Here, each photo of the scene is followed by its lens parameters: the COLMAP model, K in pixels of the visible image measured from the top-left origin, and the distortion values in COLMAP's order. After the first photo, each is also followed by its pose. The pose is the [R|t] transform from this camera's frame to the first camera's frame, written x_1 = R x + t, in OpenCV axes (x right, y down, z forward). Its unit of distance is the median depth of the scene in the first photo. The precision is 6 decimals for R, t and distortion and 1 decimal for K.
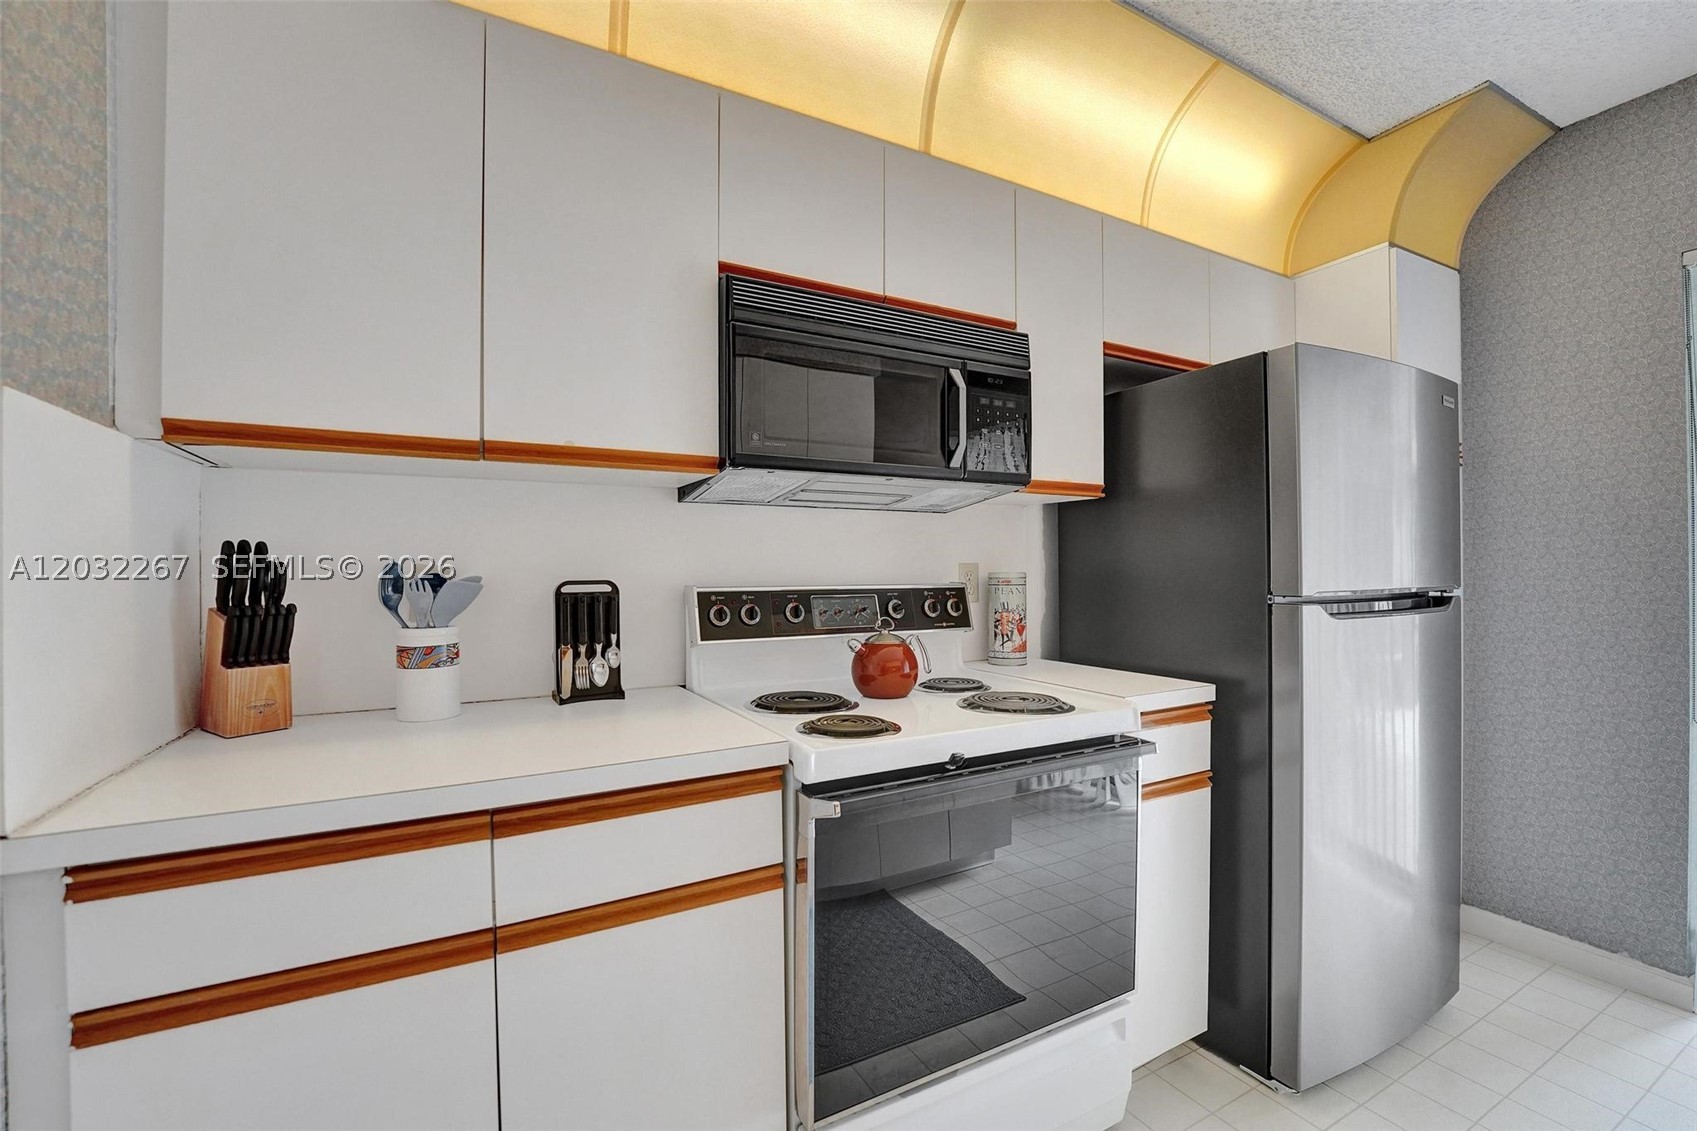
lens RADIAL K [[680.8, 0, 815.8], [0, 680.8, 579.6], [0, 0, 1]] dist [-0.004112, -0.001840]
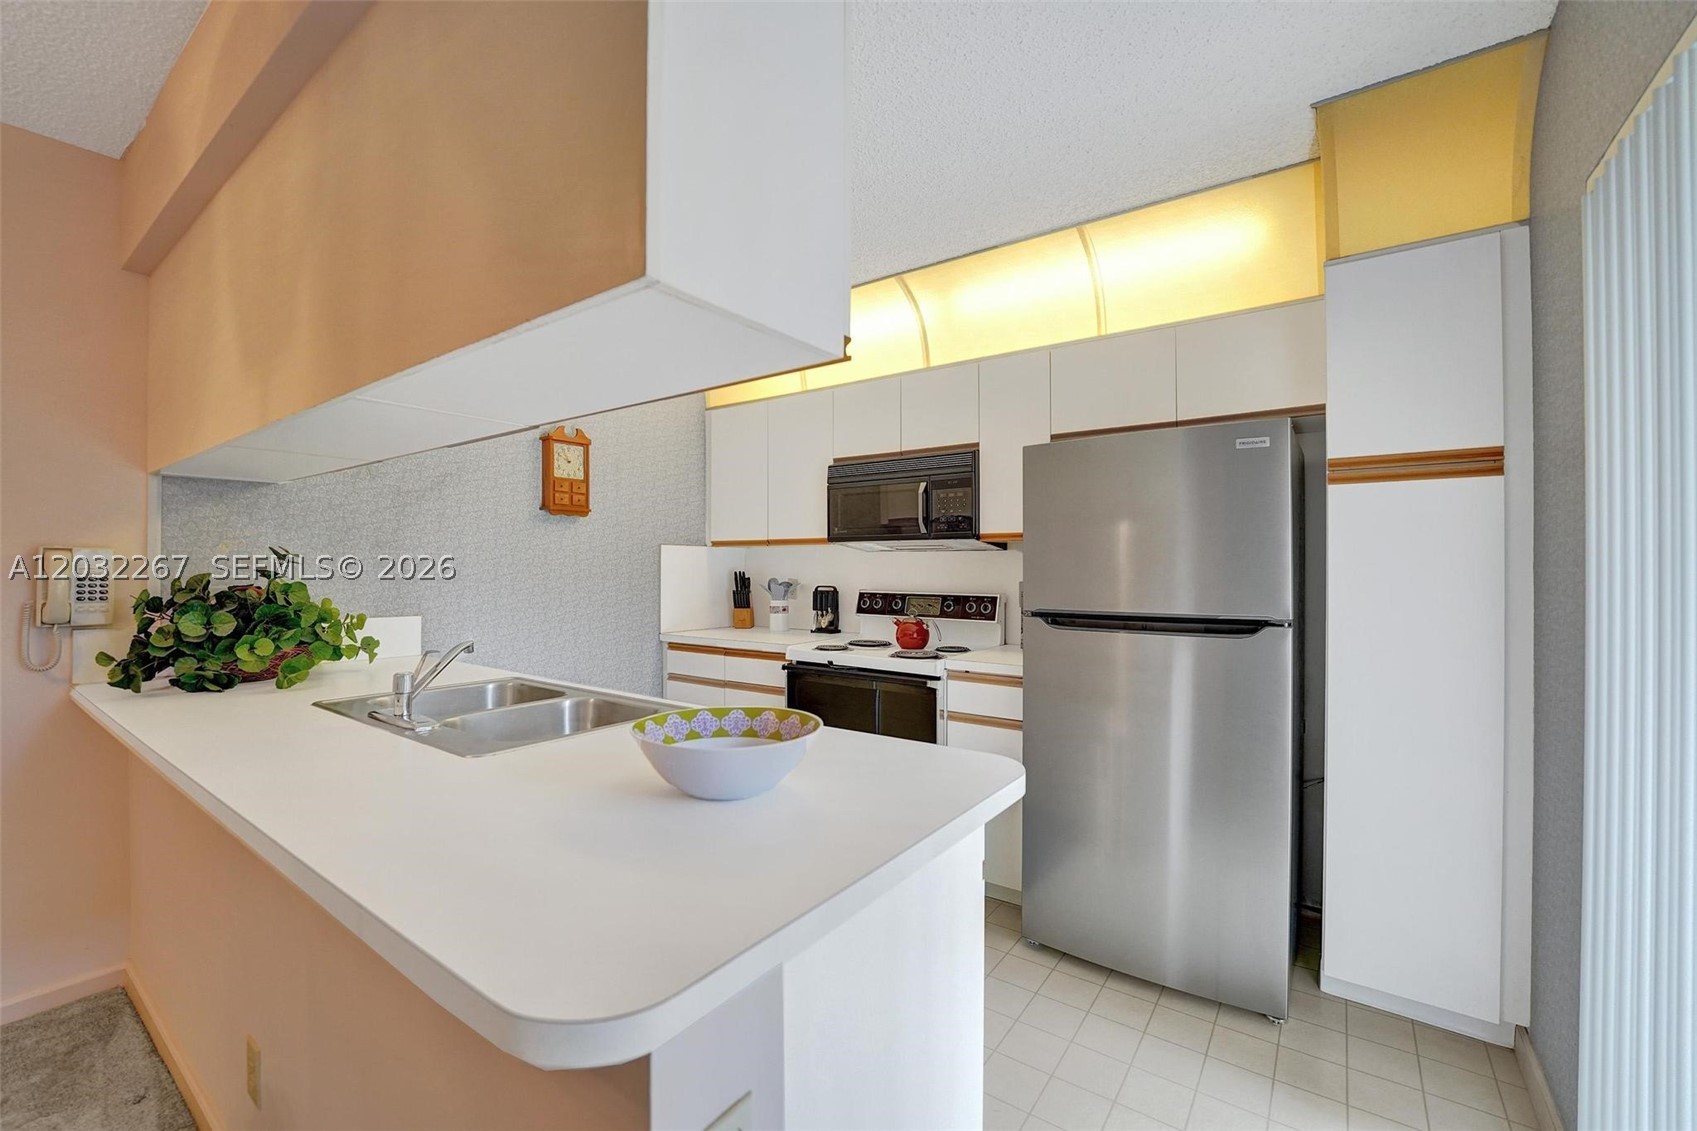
lens RADIAL K [[680.8, 0, 818.0], [0, 680.8, 566.0], [0, 0, 1]] dist [-0.004112, -0.001840]
pose [[0.438713, 0.010113, -0.898570, 1.790472], [-0.008042, 0.999941, 0.007327, -0.083140], [0.898591, 0.004012, 0.438768, -0.113339]]
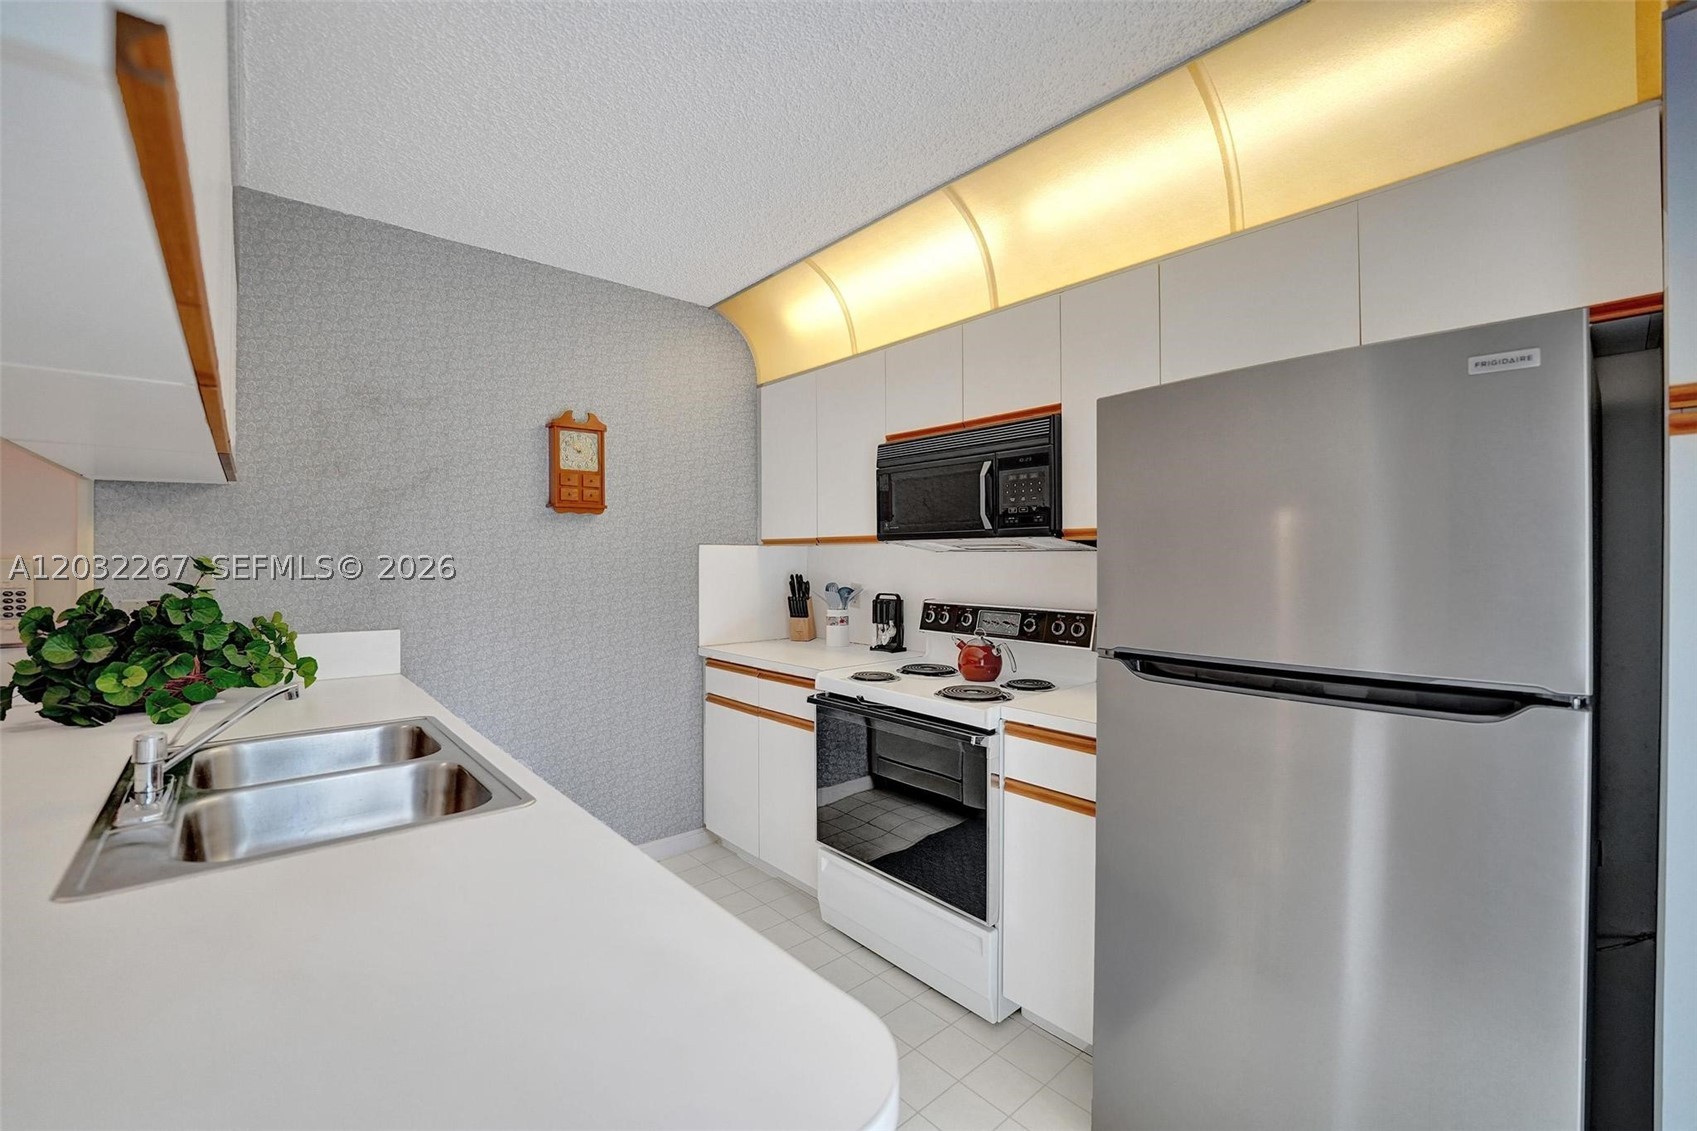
lens RADIAL K [[680.8, 0, 836.8], [0, 680.8, 559.4], [0, 0, 1]] dist [-0.004112, -0.001840]
pose [[0.244430, 0.013119, -0.969578, 1.516836], [-0.002803, 0.999914, 0.012822, -0.117724], [0.969663, -0.000416, 0.244445, 0.332691]]
